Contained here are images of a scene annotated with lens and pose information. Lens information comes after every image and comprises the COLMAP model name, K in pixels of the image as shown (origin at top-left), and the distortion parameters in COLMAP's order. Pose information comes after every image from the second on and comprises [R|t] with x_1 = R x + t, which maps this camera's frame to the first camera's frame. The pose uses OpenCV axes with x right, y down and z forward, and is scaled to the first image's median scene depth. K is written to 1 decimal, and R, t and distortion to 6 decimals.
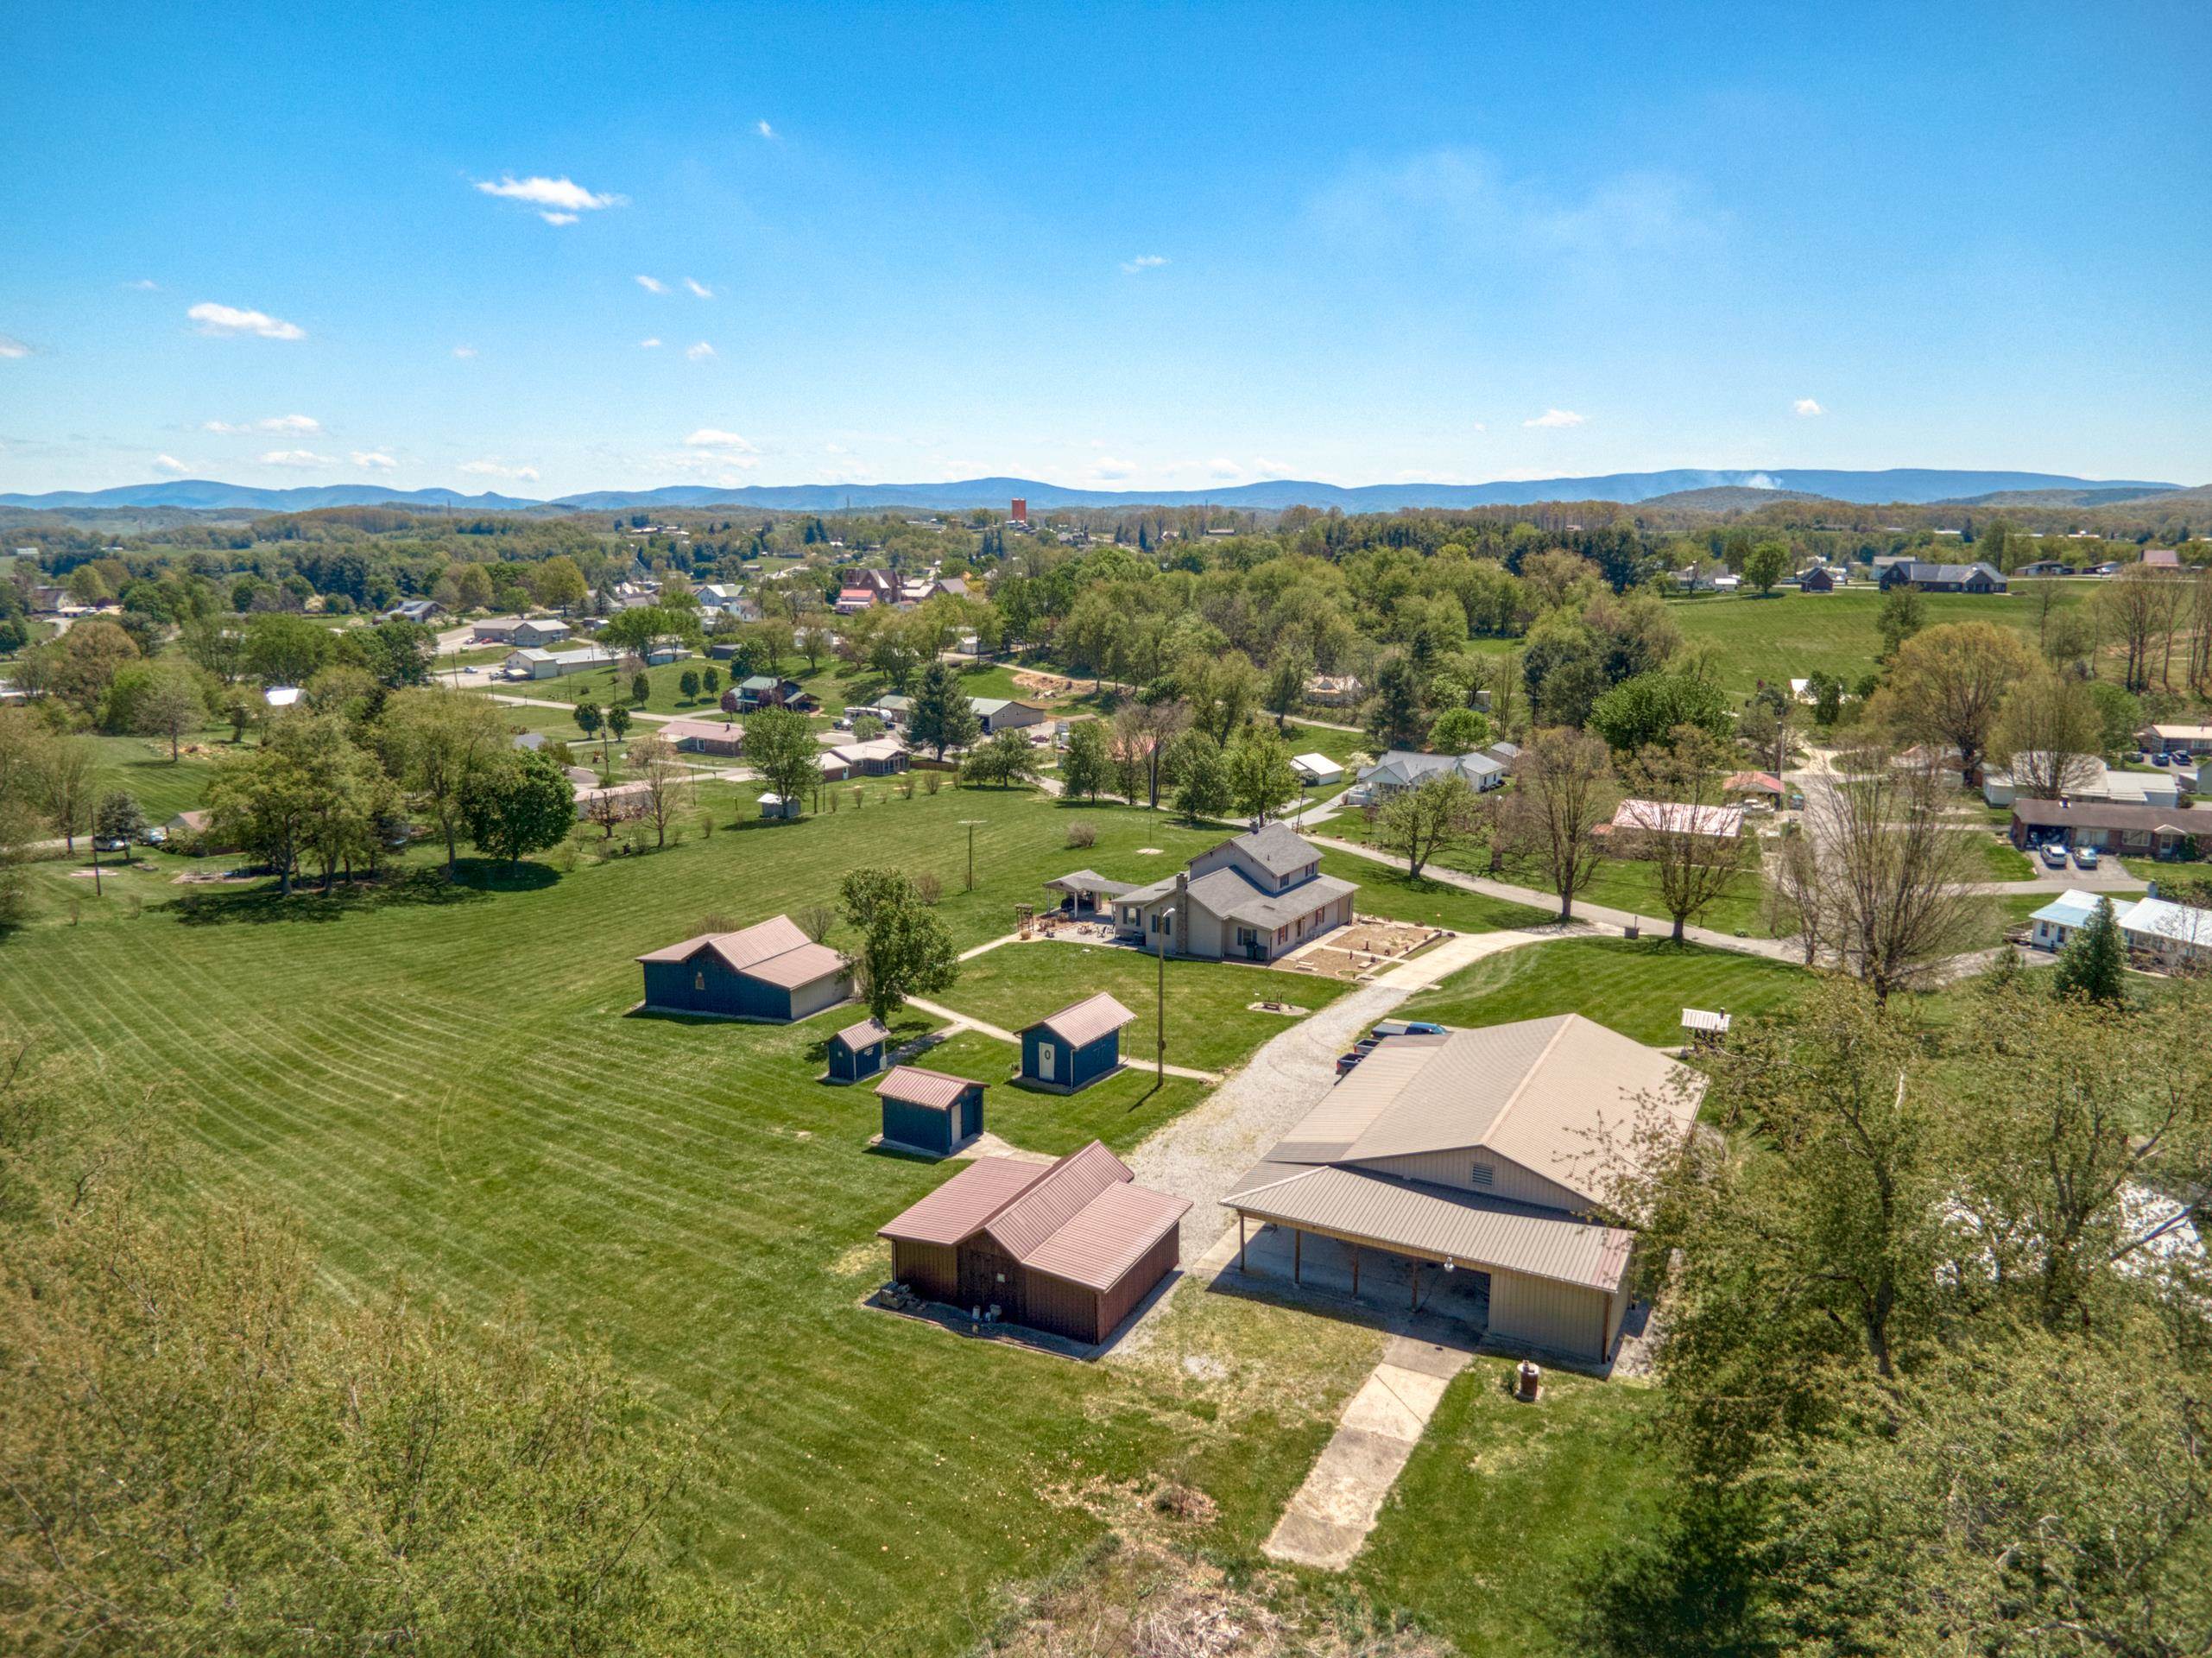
lens RADIAL K [[1508.8, 0, 1106.0], [0, 1508.8, 829.0], [0, 0, 1]] dist [0.046858, -0.111961]
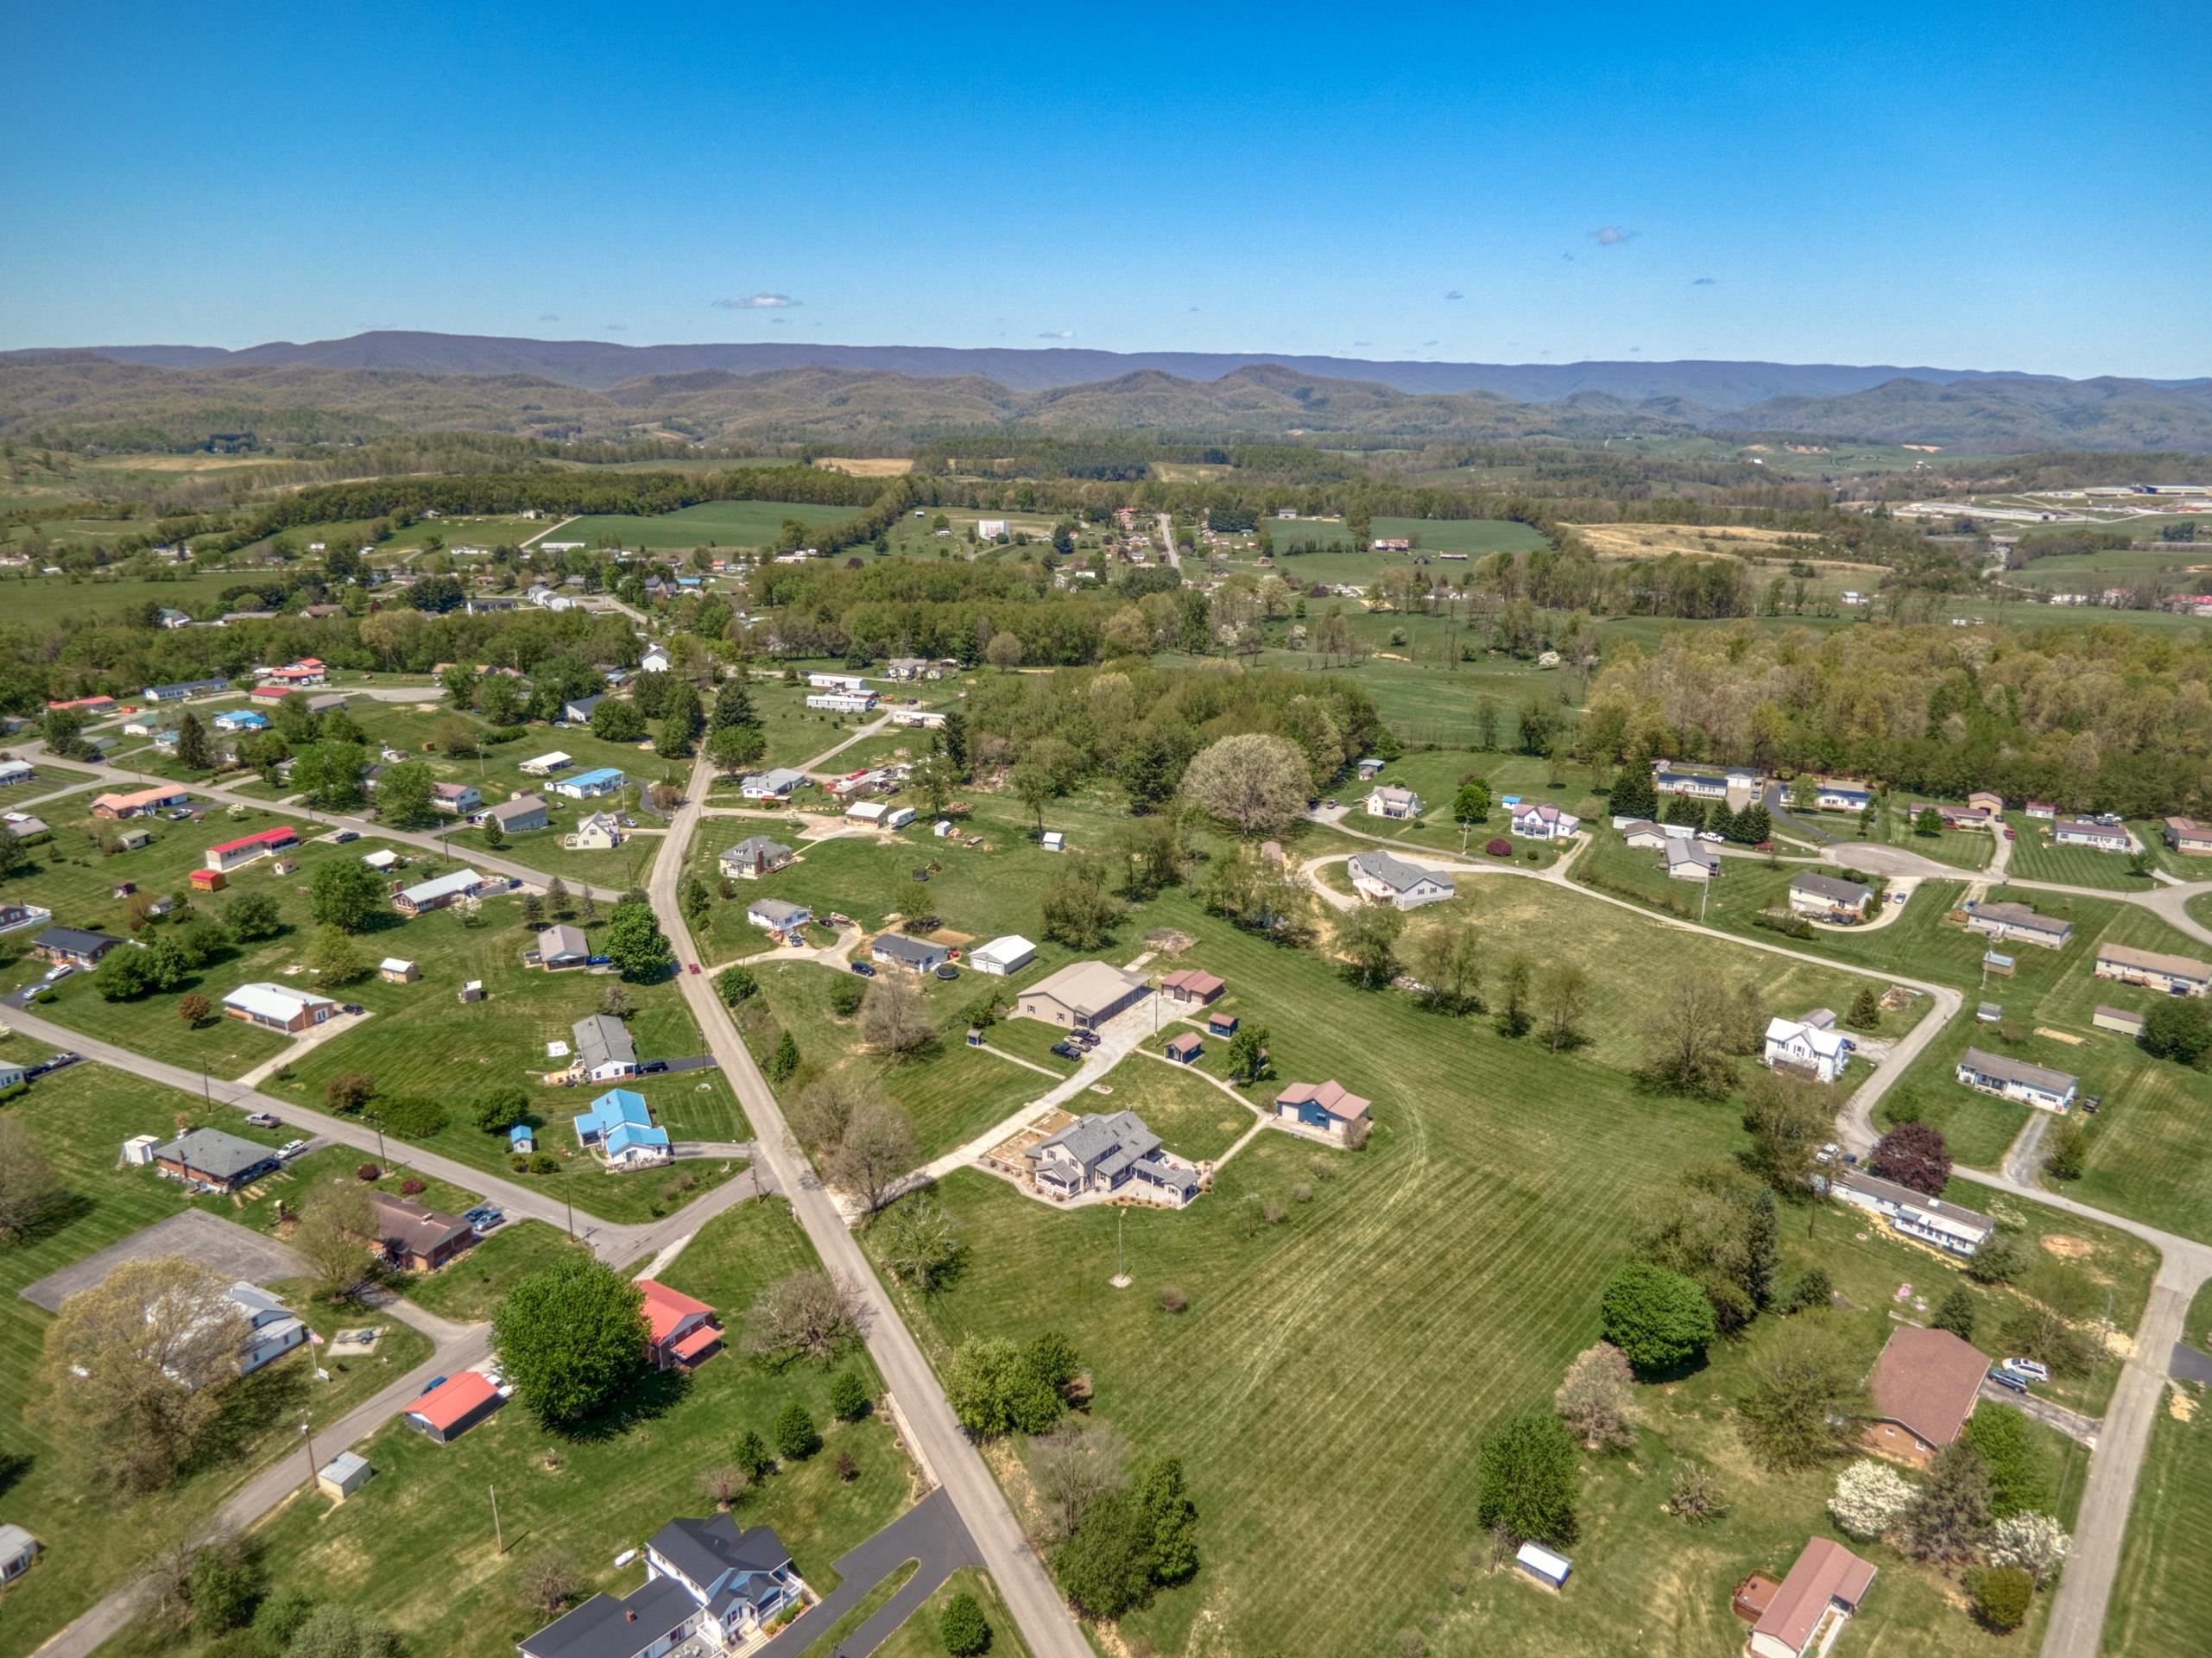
lens RADIAL K [[1508.8, 0, 1106.0], [0, 1508.8, 829.0], [0, 0, 1]] dist [0.046858, -0.111961]
pose [[-0.996990, -0.028822, 0.071968, -0.051008], [0.007776, 0.886463, 0.462734, -1.172072], [-0.077134, 0.461901, -0.883571, 2.485216]]
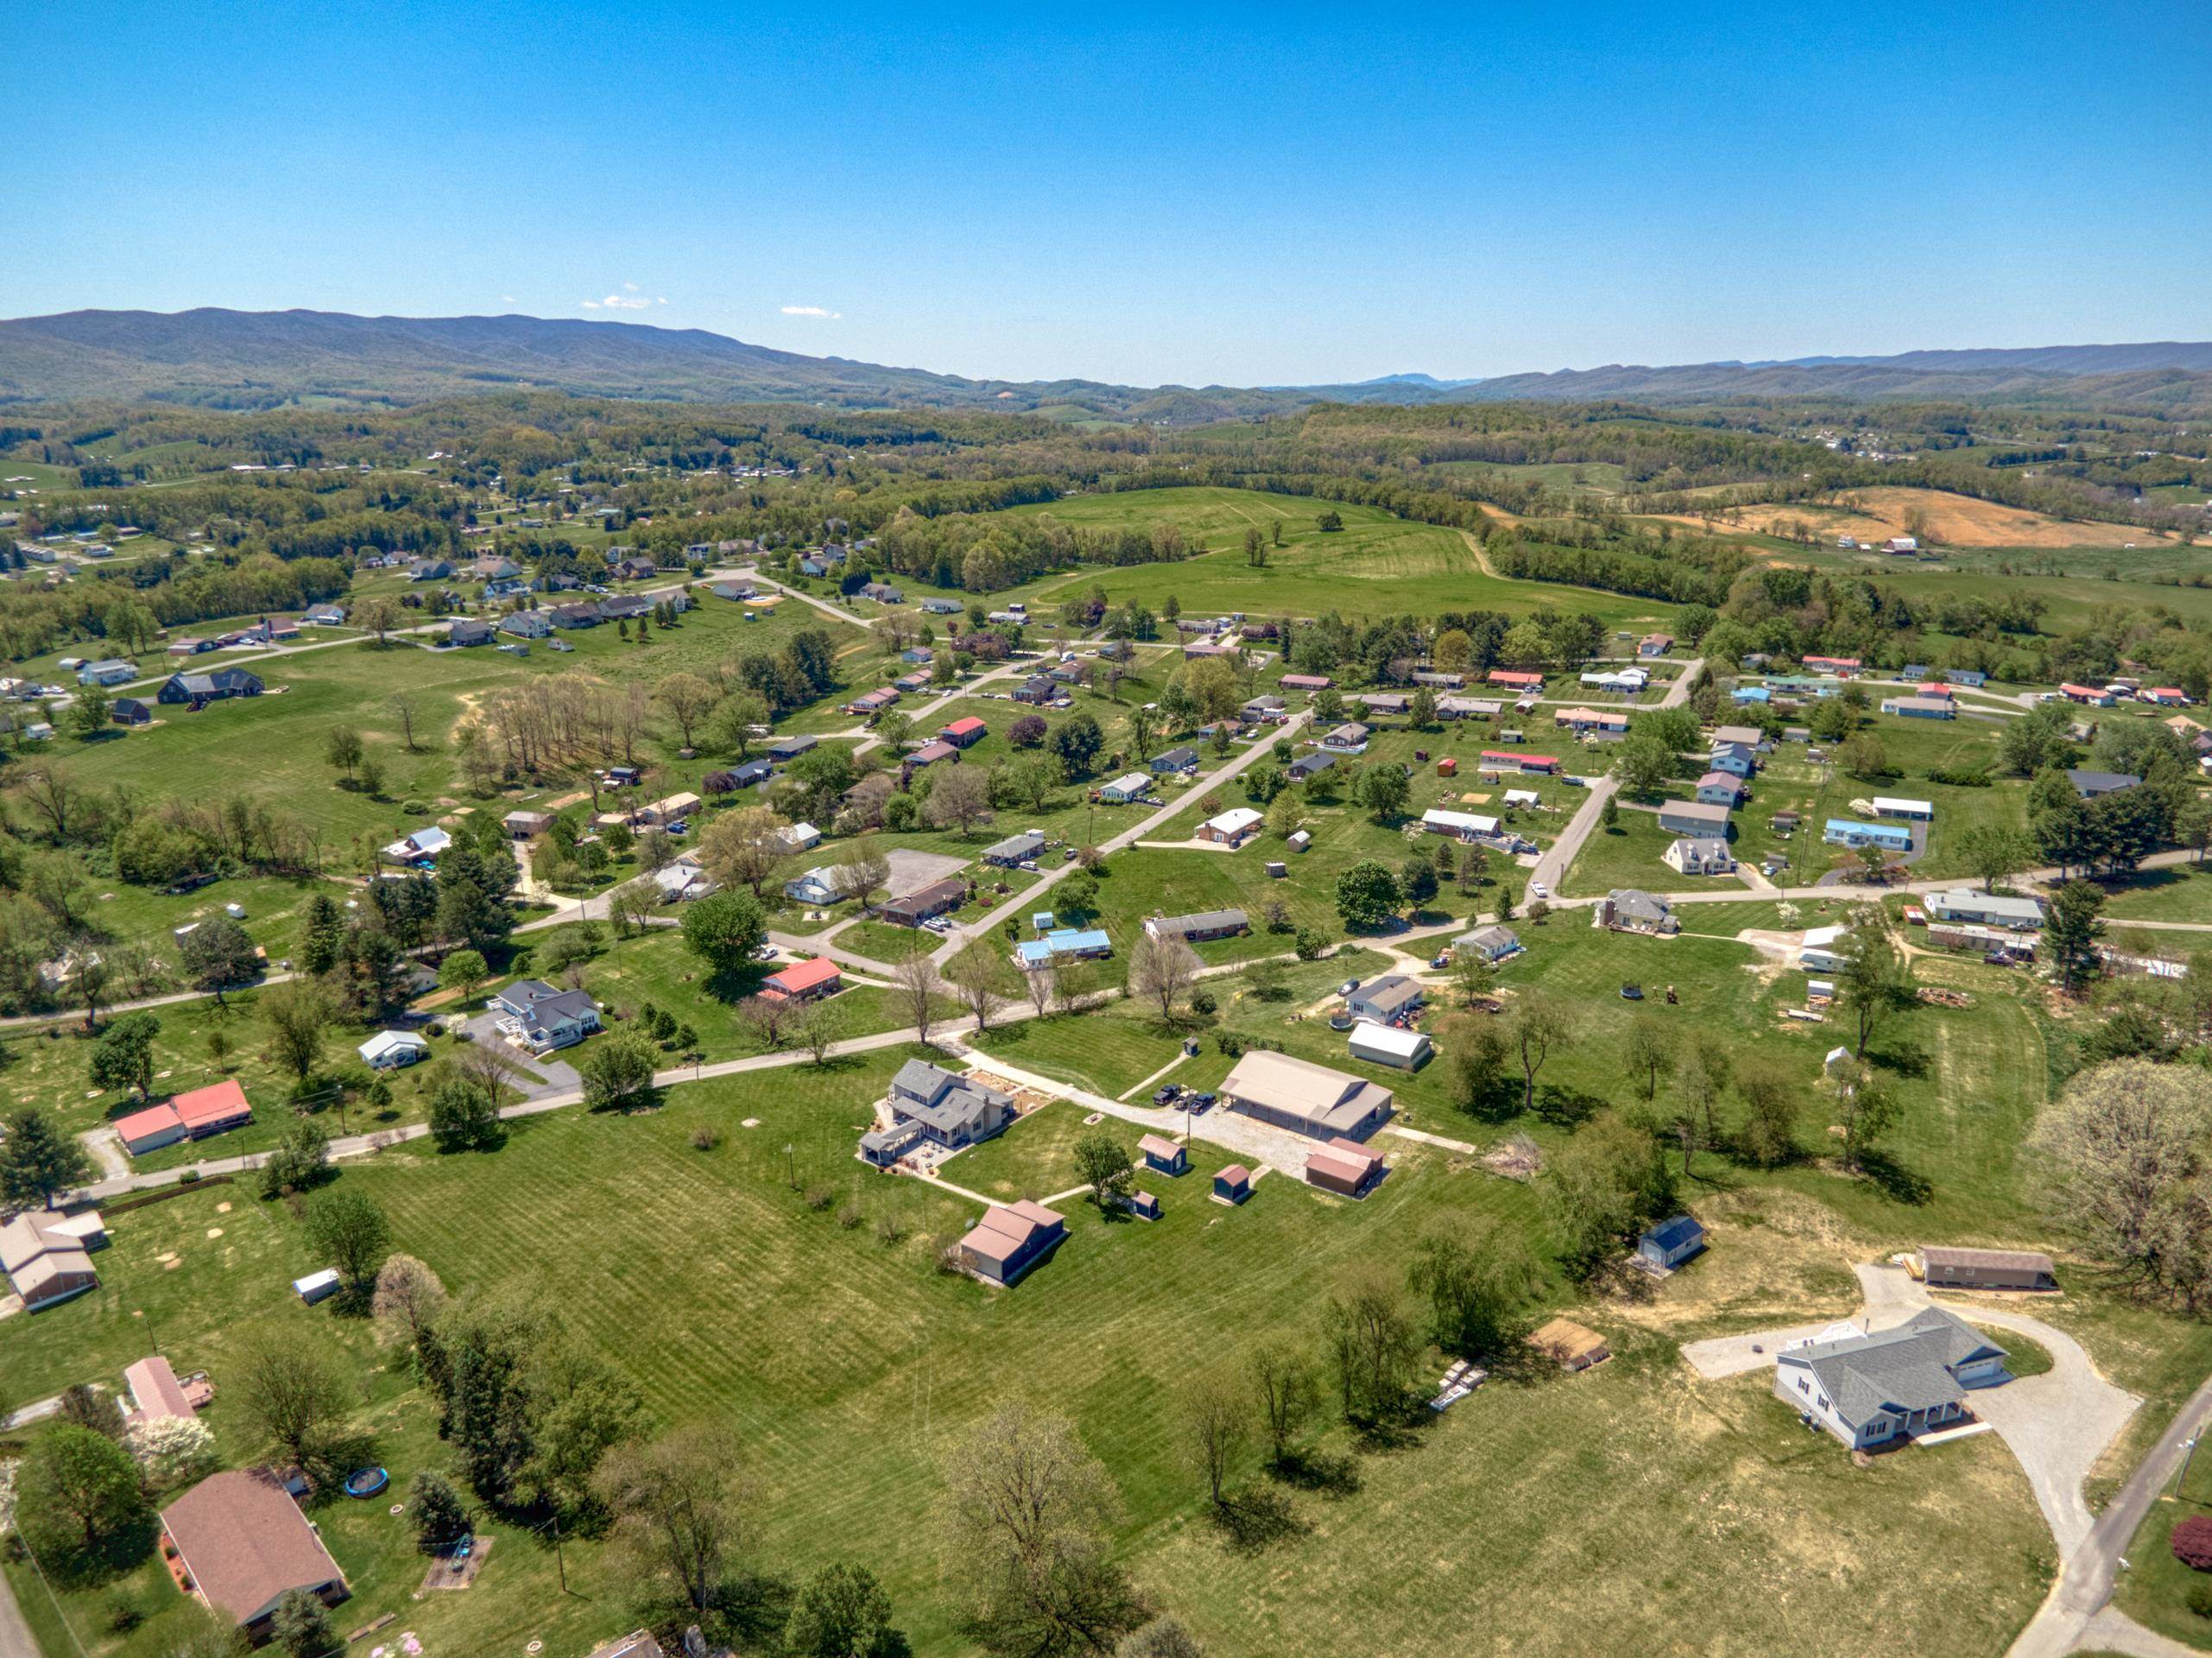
lens RADIAL K [[1508.8, 0, 1106.0], [0, 1508.8, 829.0], [0, 0, 1]] dist [0.046858, -0.111961]
pose [[0.157276, -0.285292, 0.945449, -1.645536], [0.201743, 0.946455, 0.252035, -0.746643], [-0.966728, 0.151099, 0.206410, 0.350756]]
